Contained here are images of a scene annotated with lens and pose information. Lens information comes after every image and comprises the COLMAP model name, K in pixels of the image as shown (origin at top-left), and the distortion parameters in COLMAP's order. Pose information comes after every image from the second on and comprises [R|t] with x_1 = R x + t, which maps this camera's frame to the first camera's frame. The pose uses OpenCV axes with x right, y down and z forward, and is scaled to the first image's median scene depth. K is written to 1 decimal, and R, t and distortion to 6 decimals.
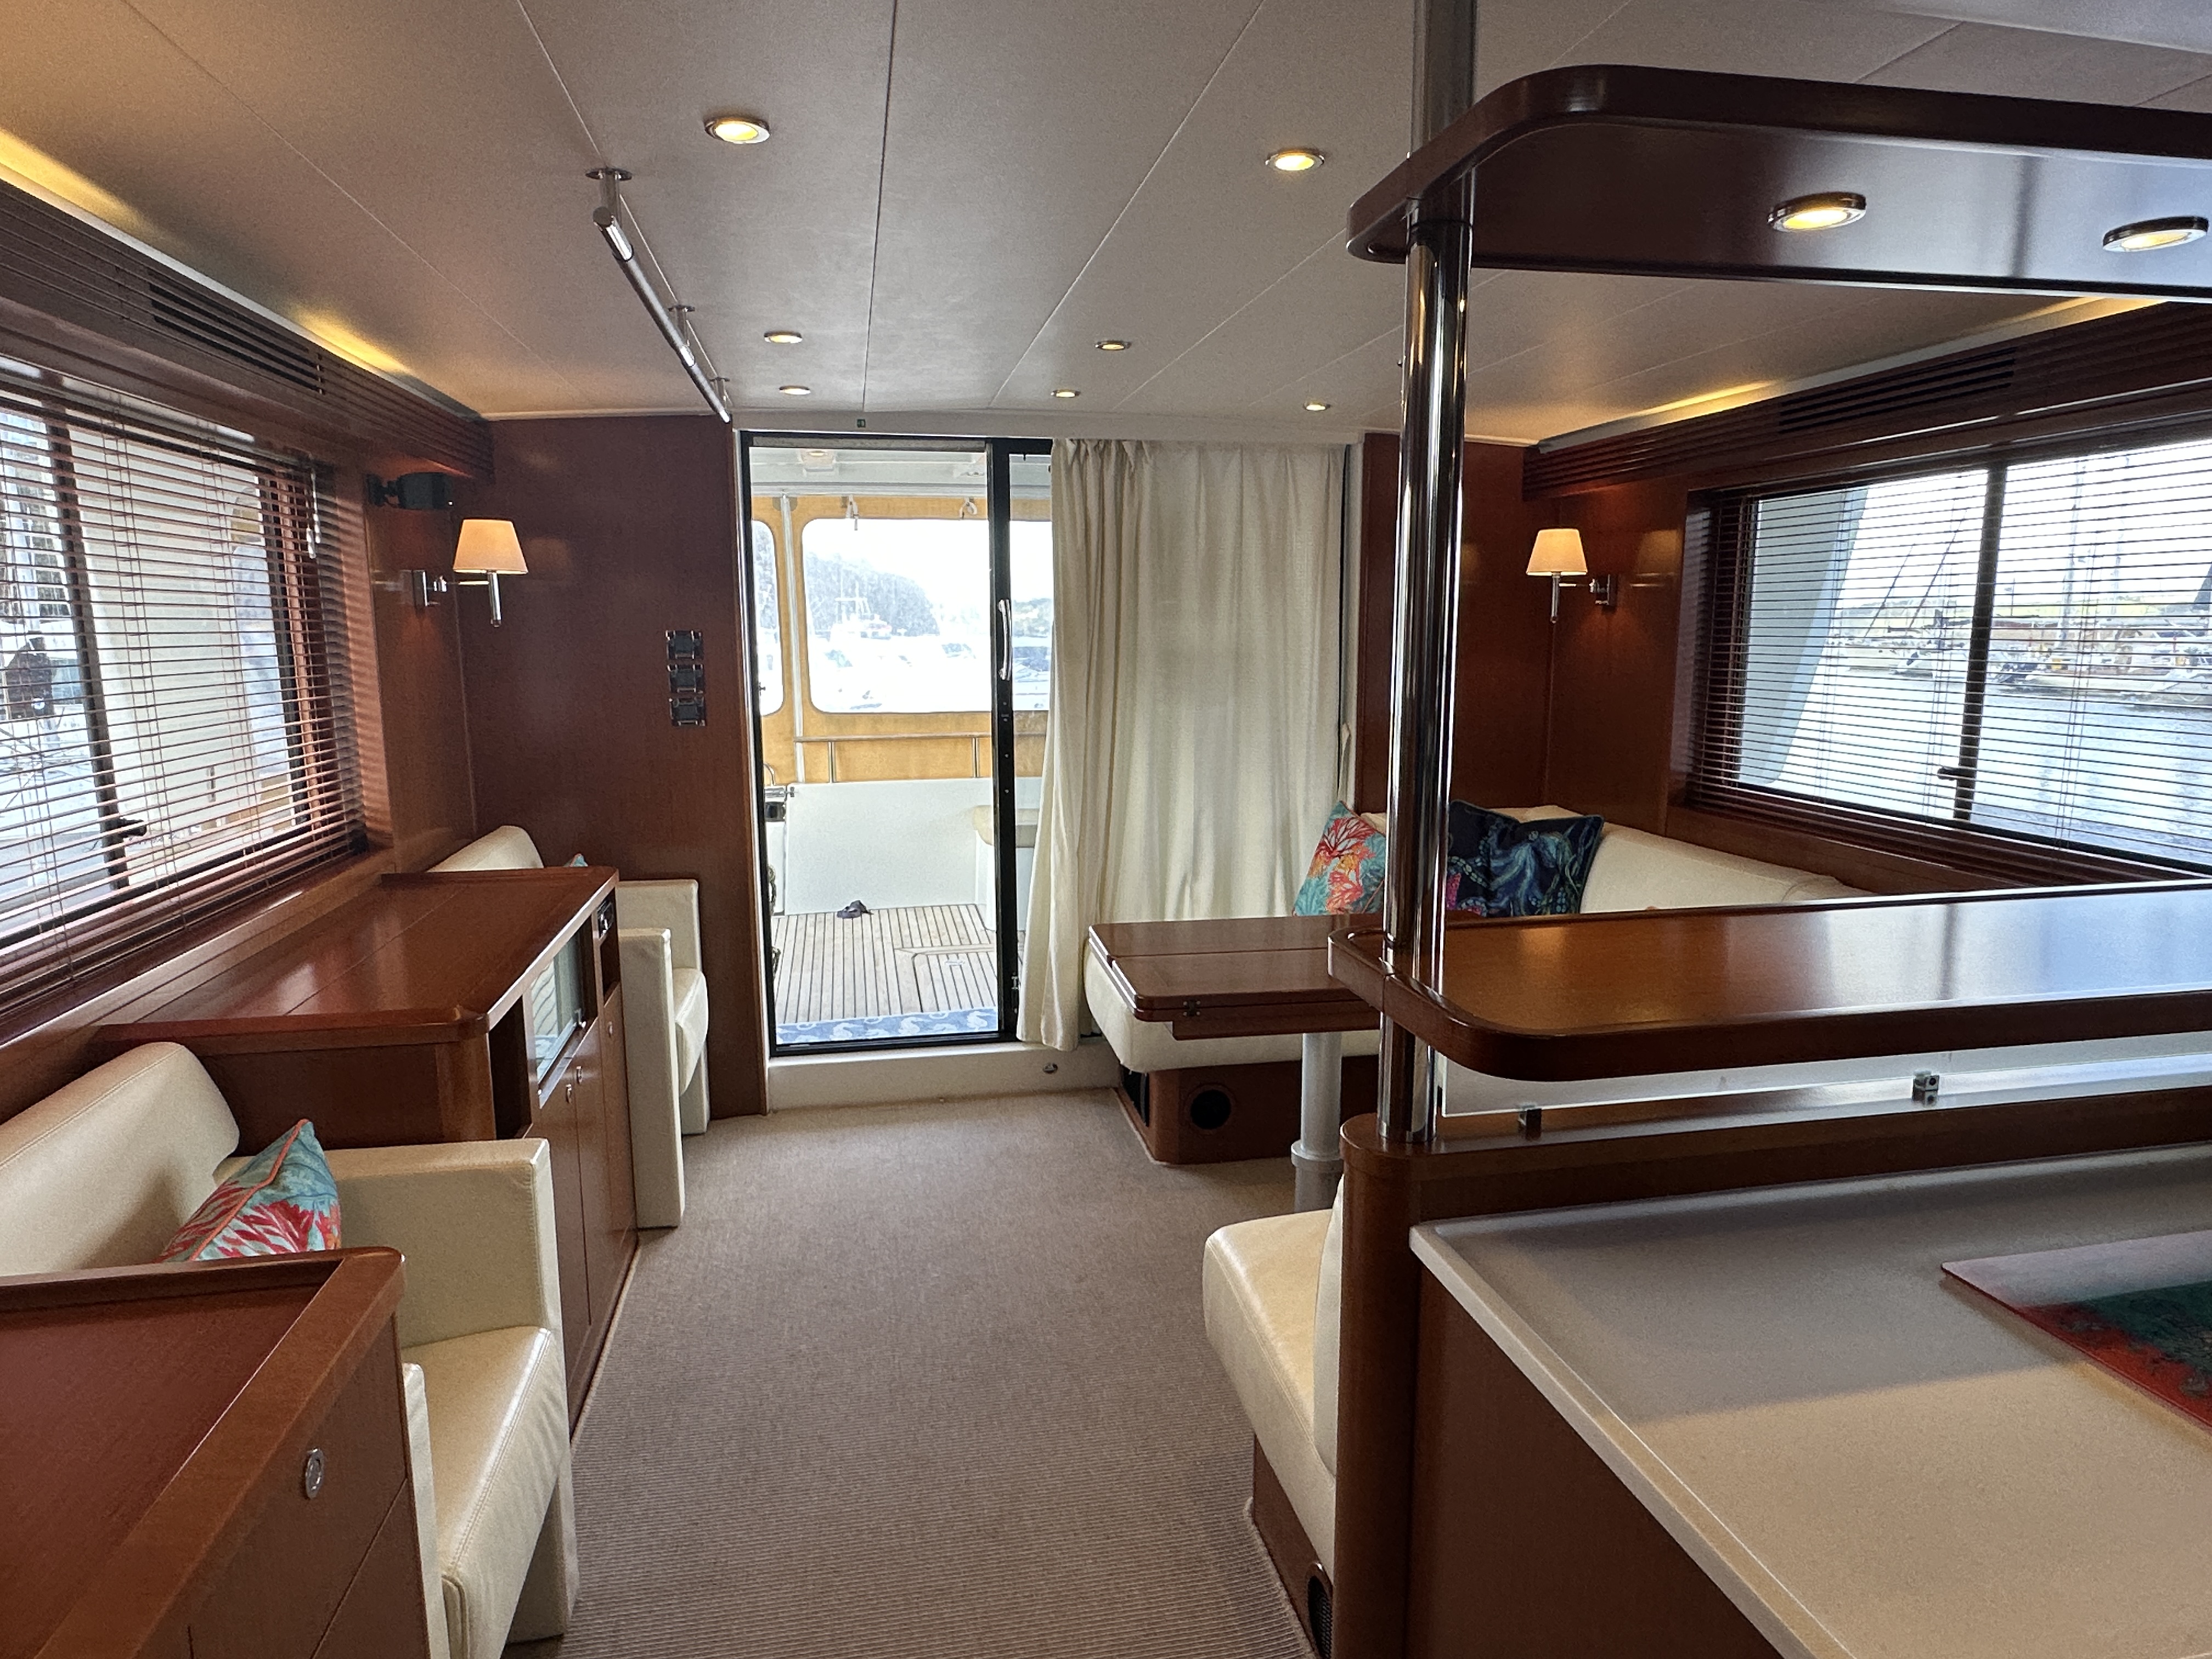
lens RADIAL K [[1329.5, 0, 1106.0], [0, 1329.5, 829.5], [0, 0, 1]] dist [0.009360, 0.001314]
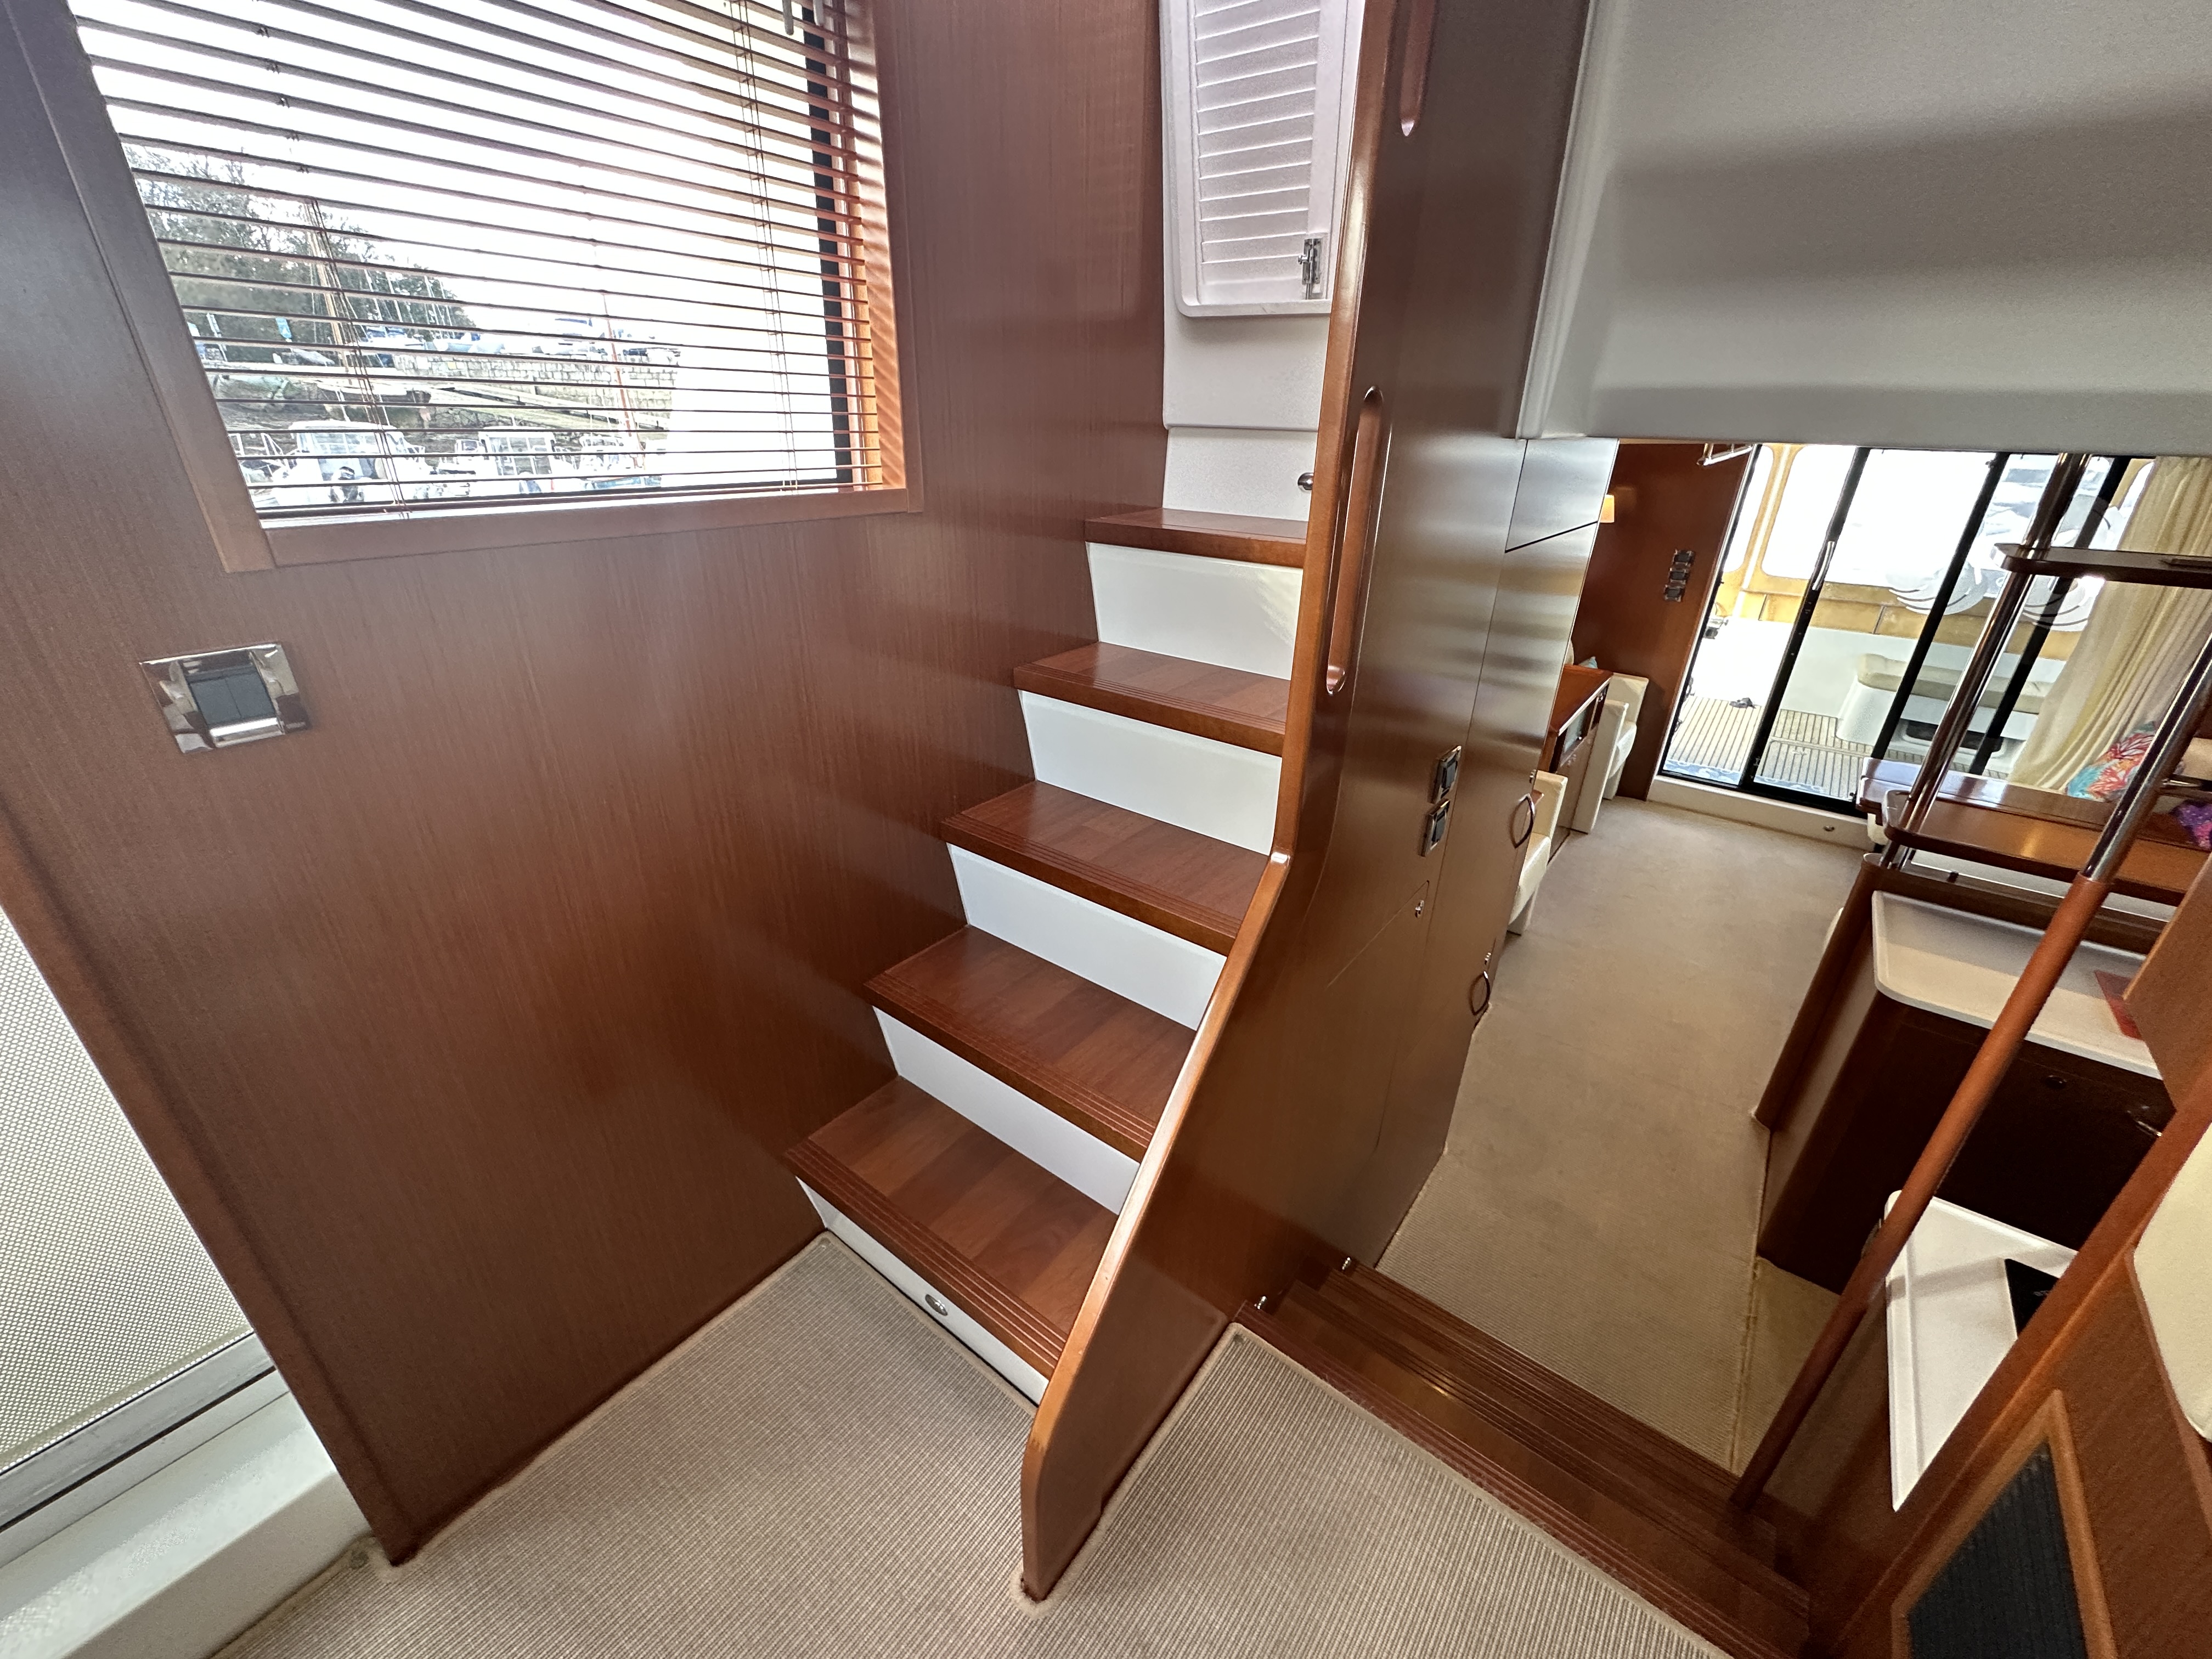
lens RADIAL K [[897.0, 0, 1106.0], [0, 897.0, 829.5], [0, 0, 1]] dist [0.000526, 0.000110]
pose [[0.663214, 0.338178, -0.667670, 0.126121], [-0.140529, 0.932495, 0.332722, -0.083452], [0.735118, -0.126838, 0.665968, -0.517722]]
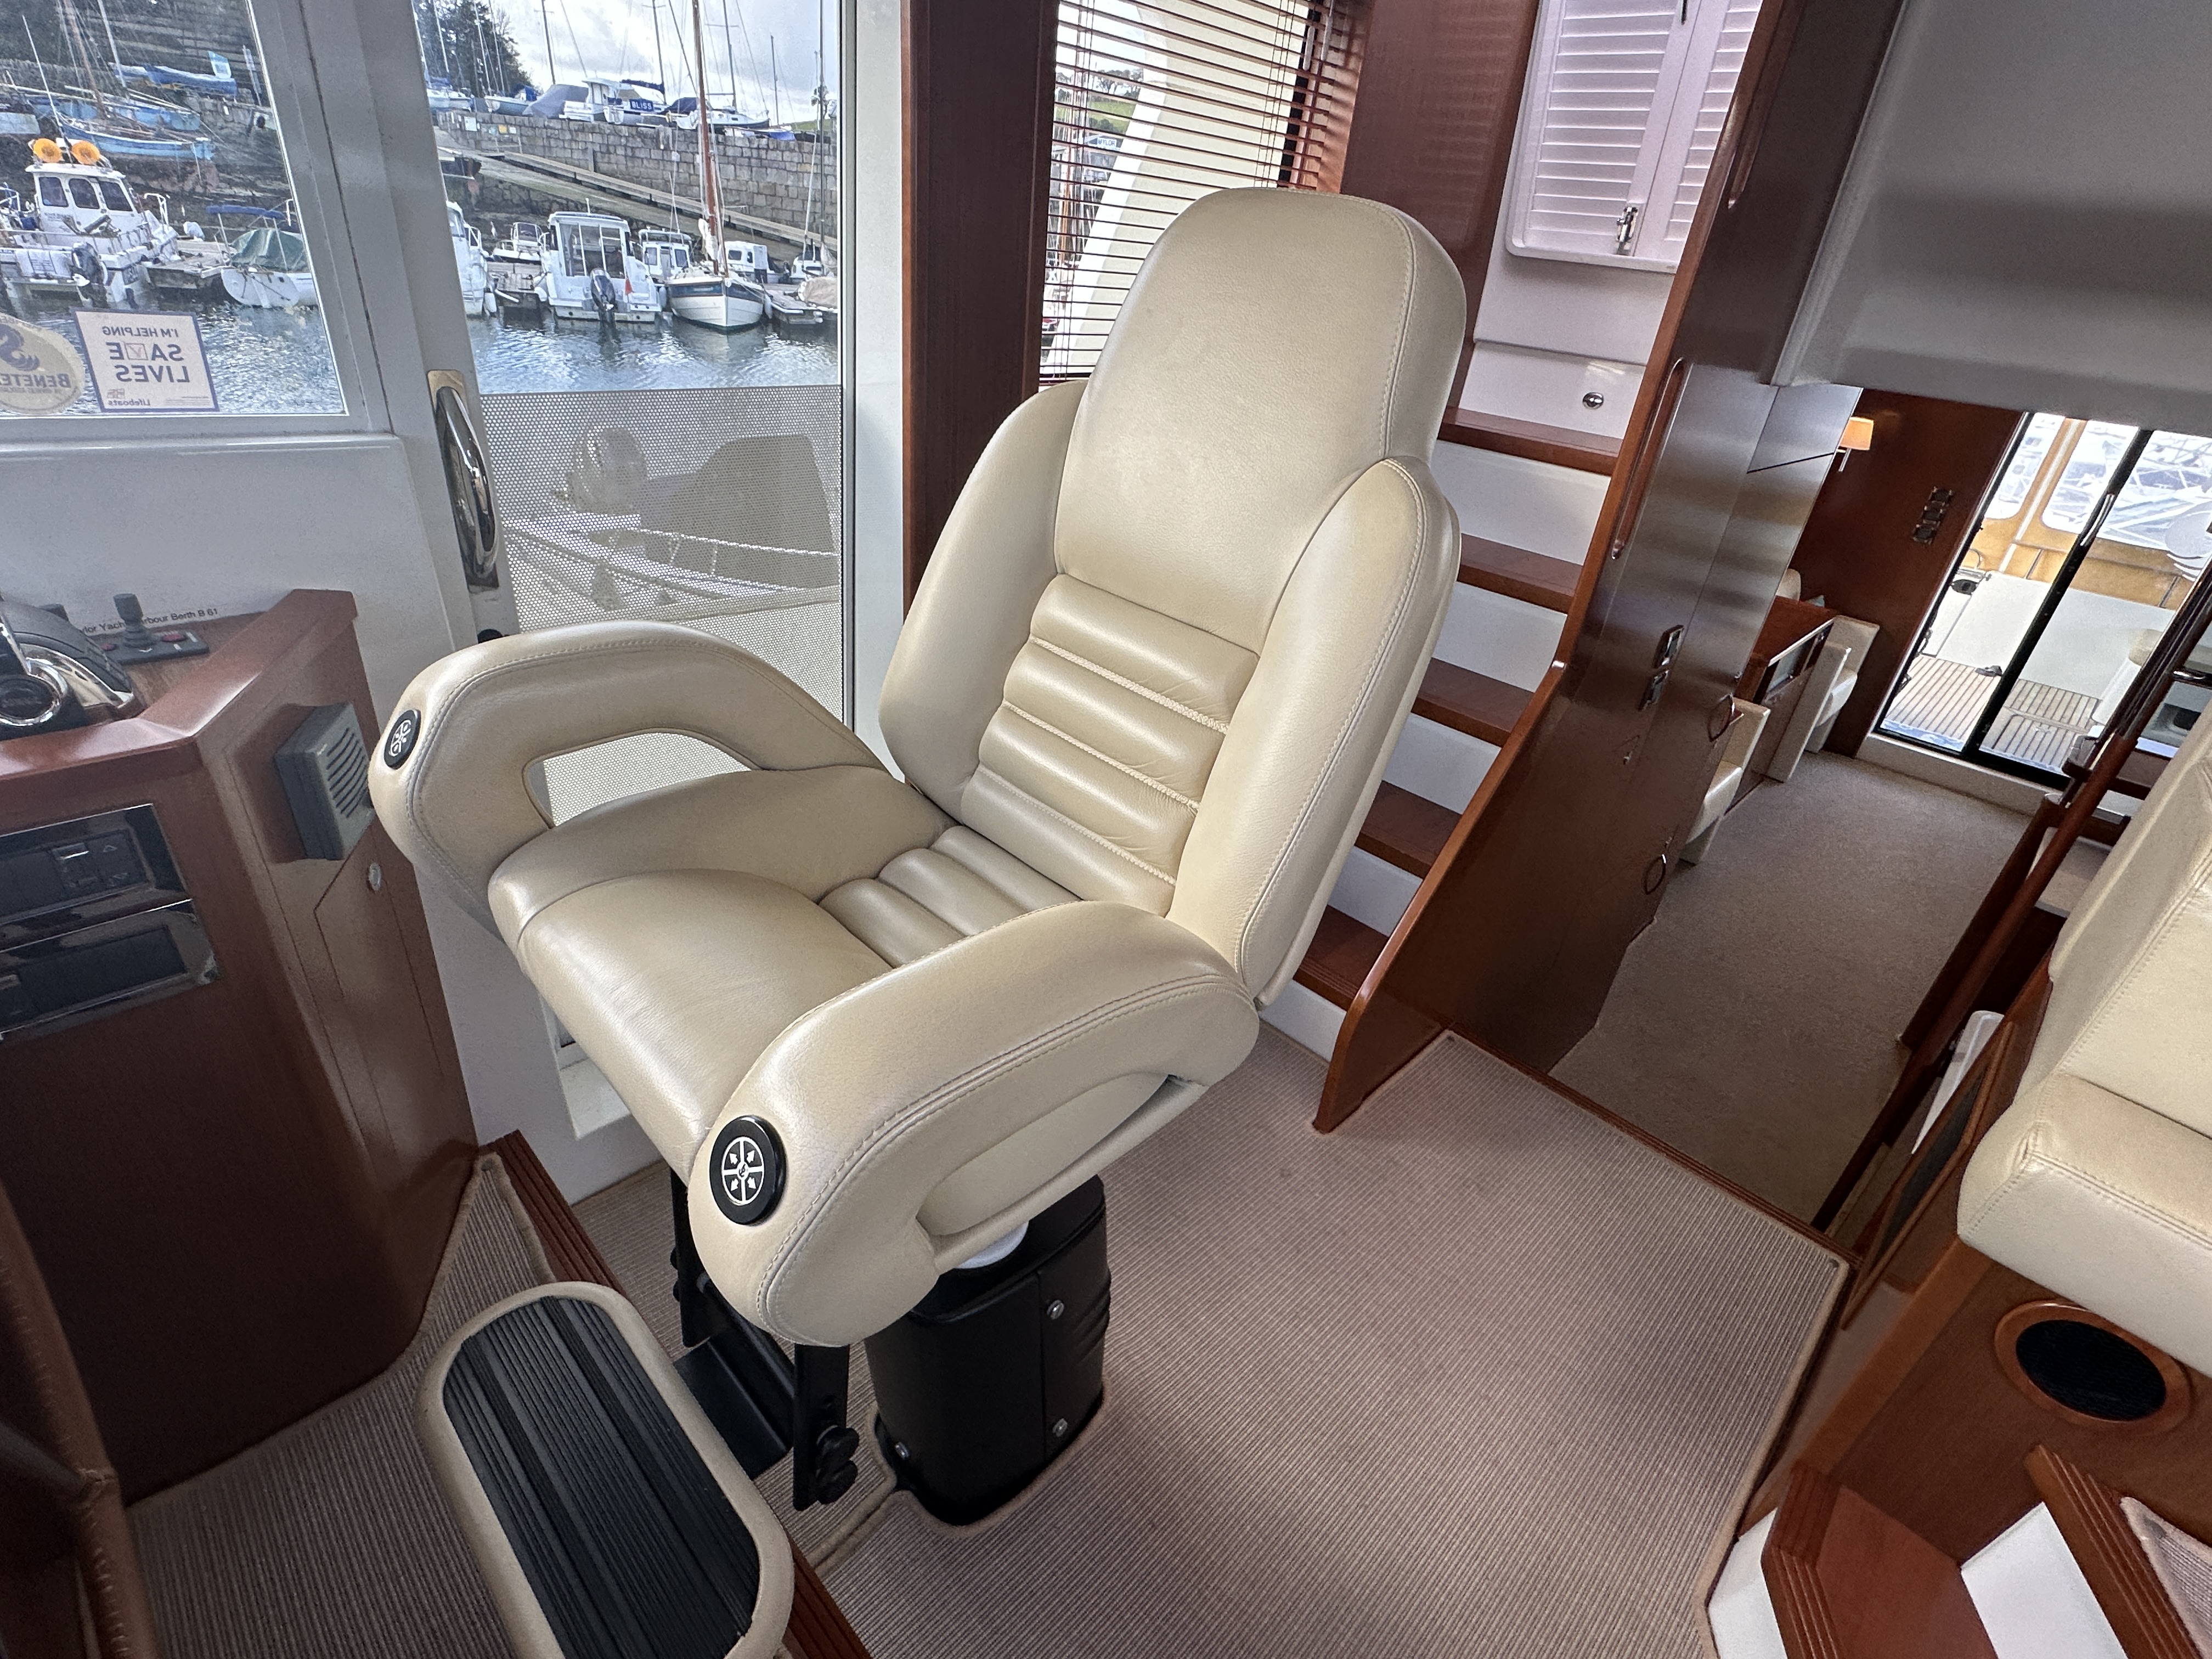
lens RADIAL K [[1054.3, 0, 1106.0], [0, 1054.3, 829.5], [0, 0, 1]] dist [0.000255, -0.000018]
pose [[0.559627, 0.462077, -0.687970, 0.226390], [-0.220729, 0.883255, 0.413689, -0.079804], [0.798809, -0.079657, 0.596287, -0.745301]]
